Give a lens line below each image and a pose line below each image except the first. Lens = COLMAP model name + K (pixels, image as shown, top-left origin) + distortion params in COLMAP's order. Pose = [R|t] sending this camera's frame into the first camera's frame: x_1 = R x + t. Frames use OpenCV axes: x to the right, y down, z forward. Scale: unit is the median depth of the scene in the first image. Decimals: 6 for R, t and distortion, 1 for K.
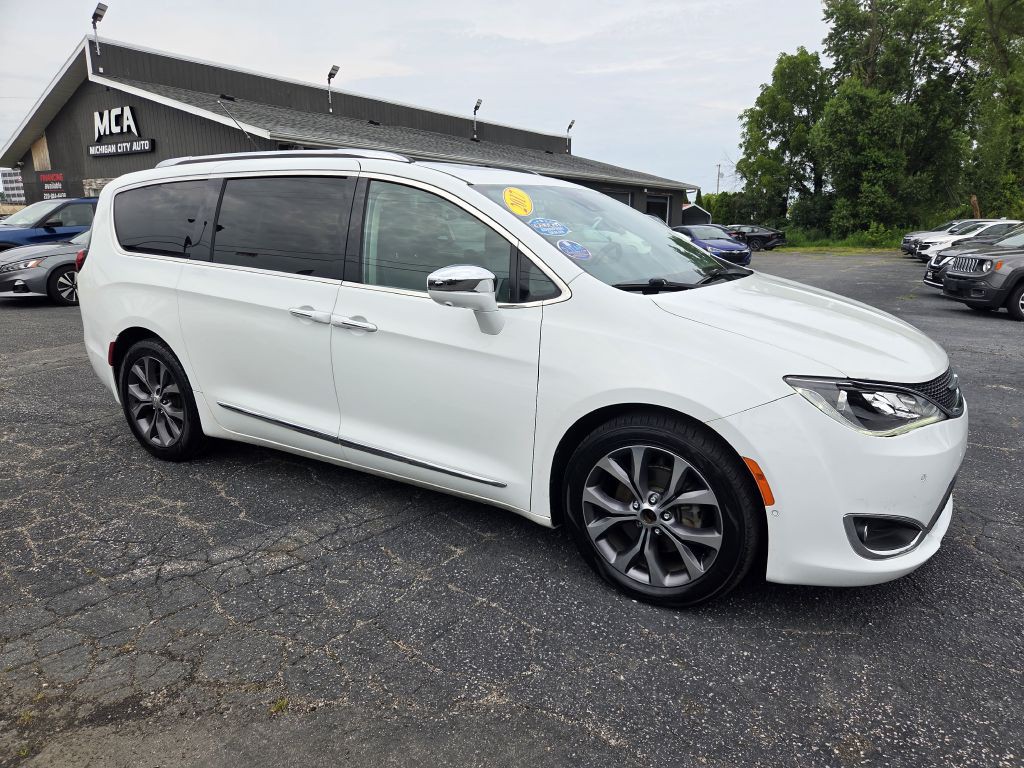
lens RADIAL K [[684.8, 0, 519.3], [0, 684.8, 395.4], [0, 0, 1]] dist [0.068449, -0.051094]
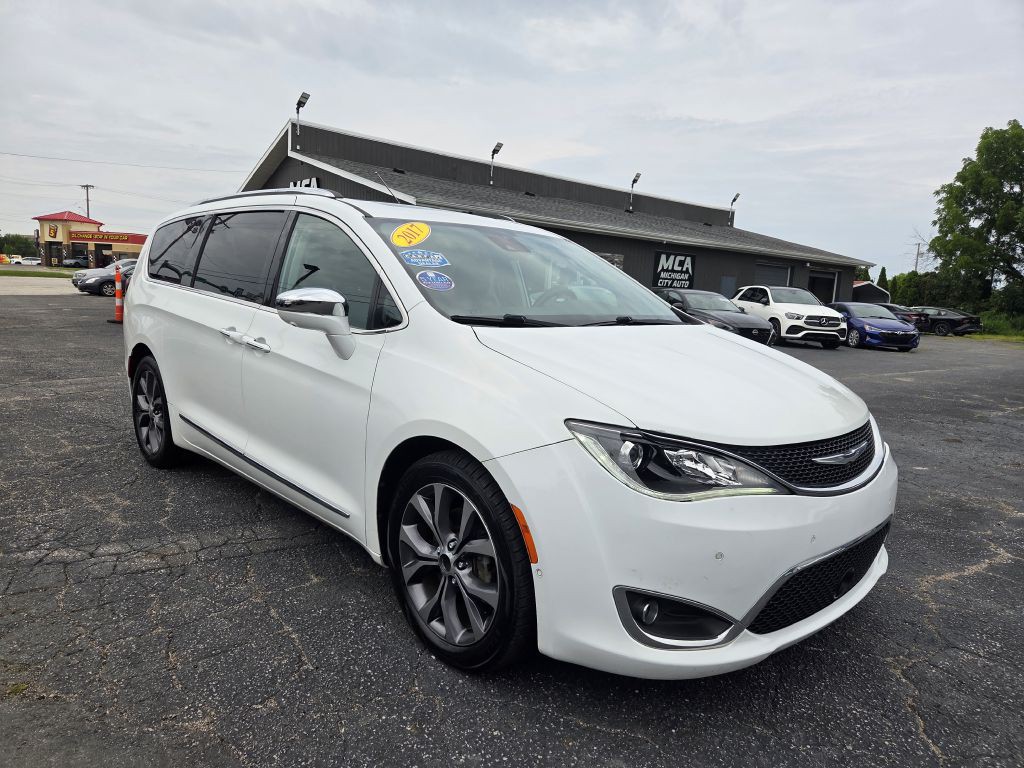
lens RADIAL K [[684.8, 0, 506.9], [0, 684.8, 391.7], [0, 0, 1]] dist [0.068449, -0.051094]
pose [[0.964587, 0.083180, -0.250306, 0.296722], [-0.108197, 0.990237, -0.087882, 0.013291], [0.240553, 0.111852, 0.964170, 0.067714]]
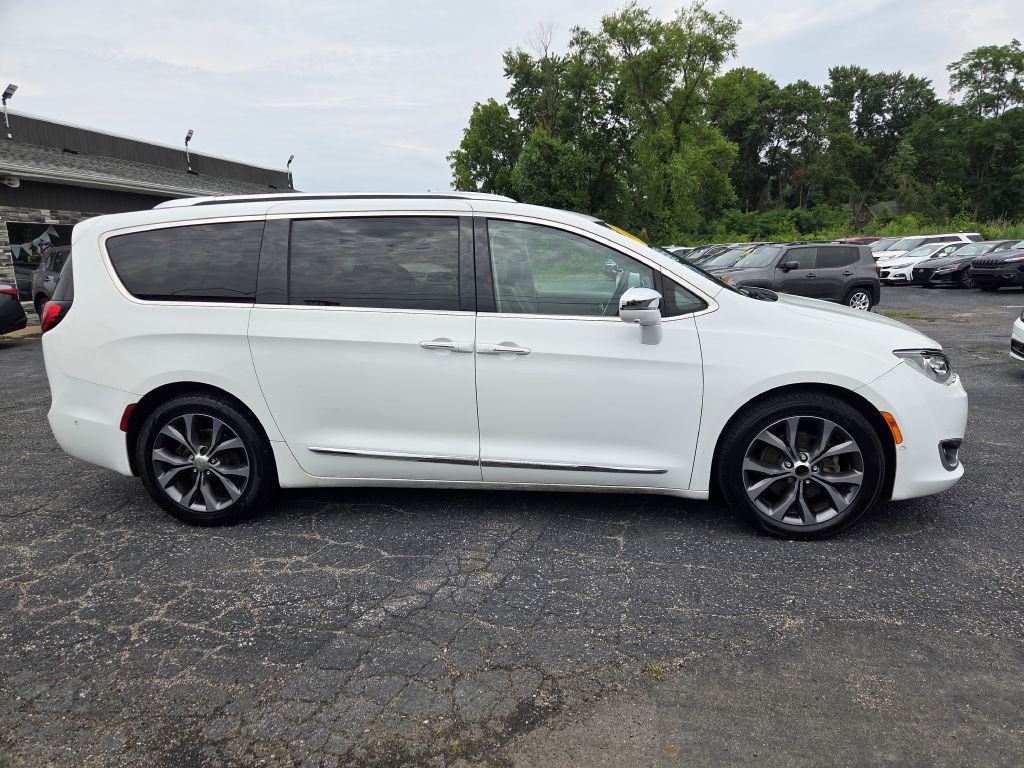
lens RADIAL K [[684.8, 0, 524.4], [0, 684.8, 390.1], [0, 0, 1]] dist [0.068449, -0.051094]
pose [[0.910052, -0.109786, 0.399690, -0.490308], [0.131124, 0.991016, -0.026345, -0.005875], [-0.393206, 0.076384, 0.916272, 0.000870]]
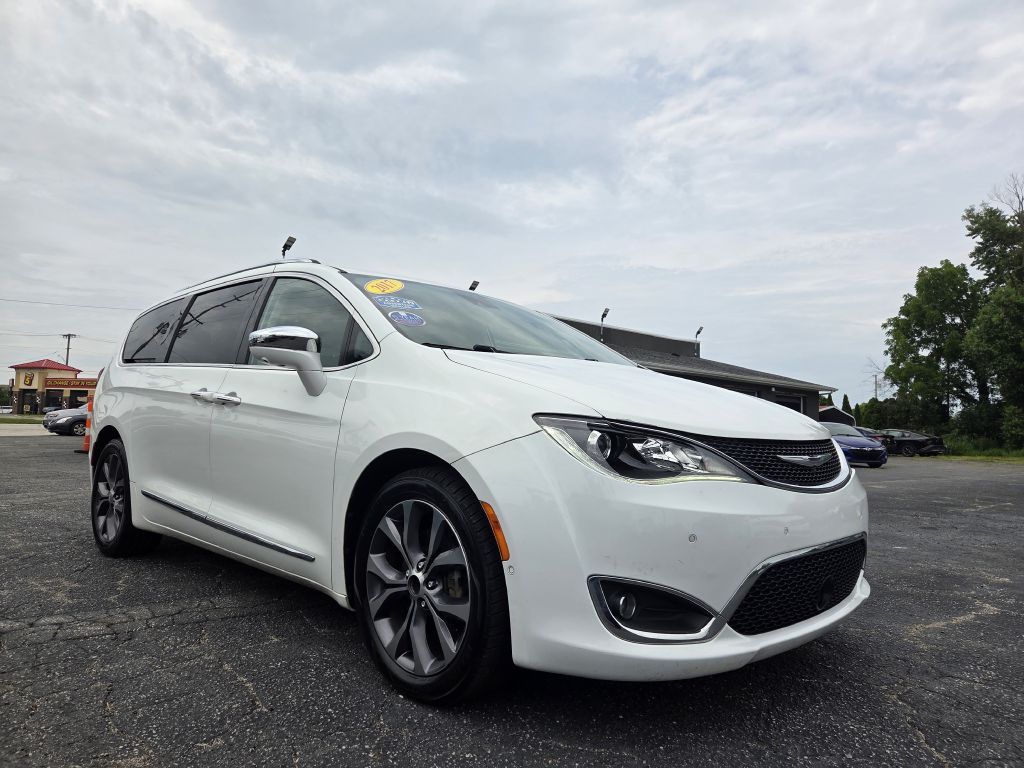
lens RADIAL K [[683.9, 0, 516.1], [0, 683.9, 383.1], [0, 0, 1]] dist [0.065096, -0.044111]
pose [[0.975813, 0.010154, -0.218369, 0.311913], [-0.076635, 0.951418, -0.298213, 0.113752], [0.204732, 0.307735, 0.929185, 0.084059]]
